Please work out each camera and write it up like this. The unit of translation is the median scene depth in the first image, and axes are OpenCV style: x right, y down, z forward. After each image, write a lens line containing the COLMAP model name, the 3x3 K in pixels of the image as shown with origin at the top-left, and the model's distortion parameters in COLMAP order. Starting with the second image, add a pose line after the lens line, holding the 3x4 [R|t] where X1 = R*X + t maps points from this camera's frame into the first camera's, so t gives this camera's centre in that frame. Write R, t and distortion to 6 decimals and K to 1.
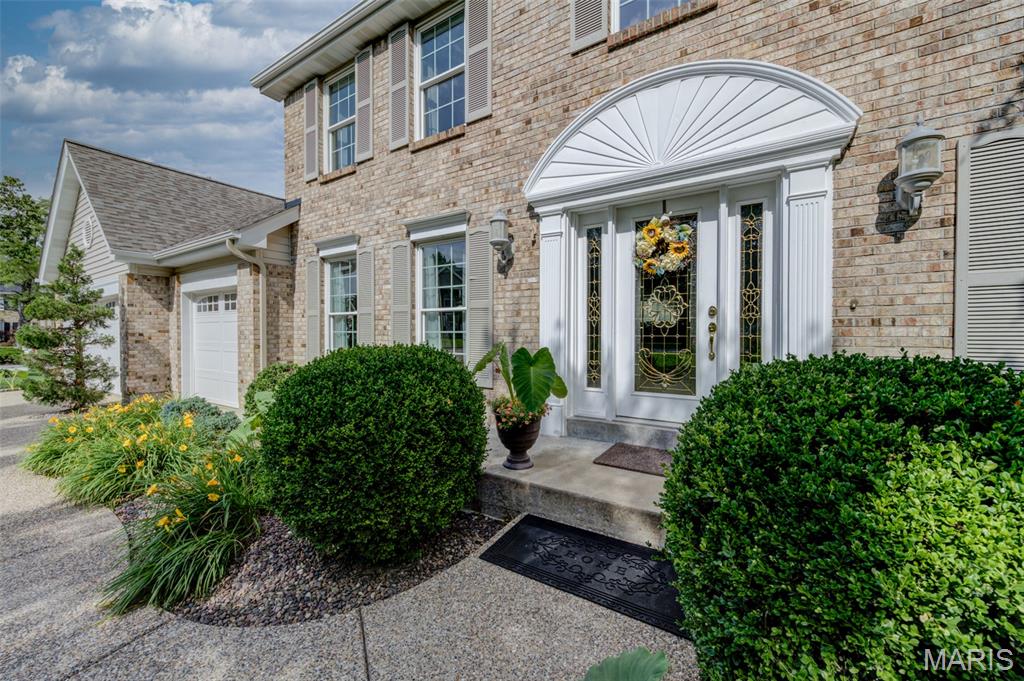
lens RADIAL K [[397.5, 0, 512.0], [0, 397.5, 340.5], [0, 0, 1]] dist [0.003093, 0.000118]
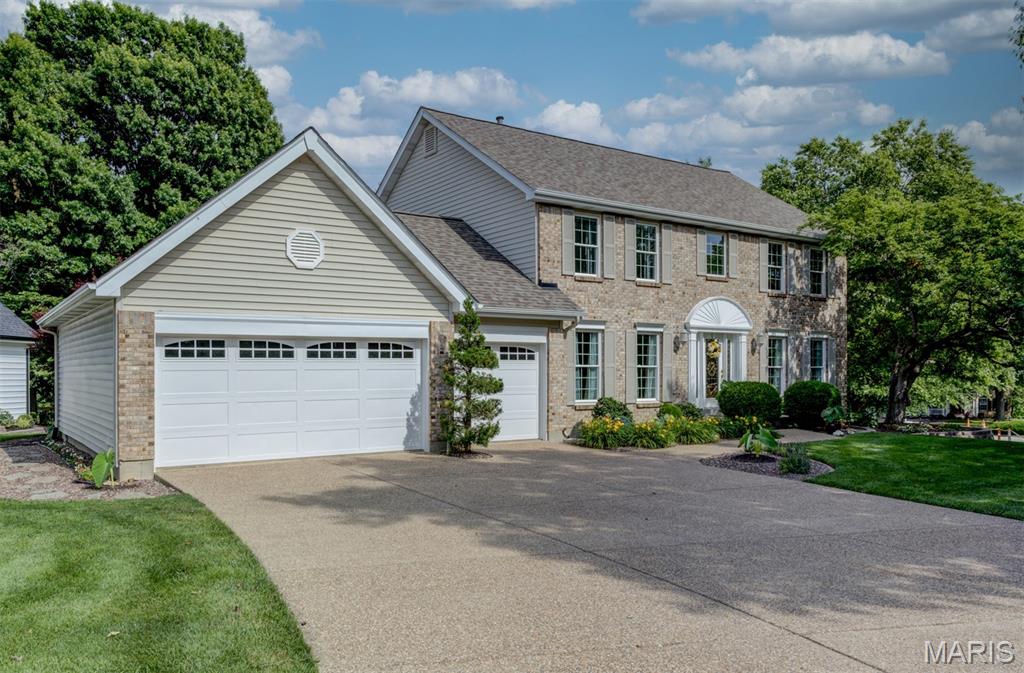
lens RADIAL K [[762.7, 0, 511.5], [0, 762.7, 370.1], [0, 0, 1]] dist [-0.001039, -0.000128]
pose [[0.360829, -0.000391, 0.932632, -5.729124], [0.023699, 0.999681, -0.008750, -0.062157], [-0.932331, 0.025259, 0.360723, 0.353243]]
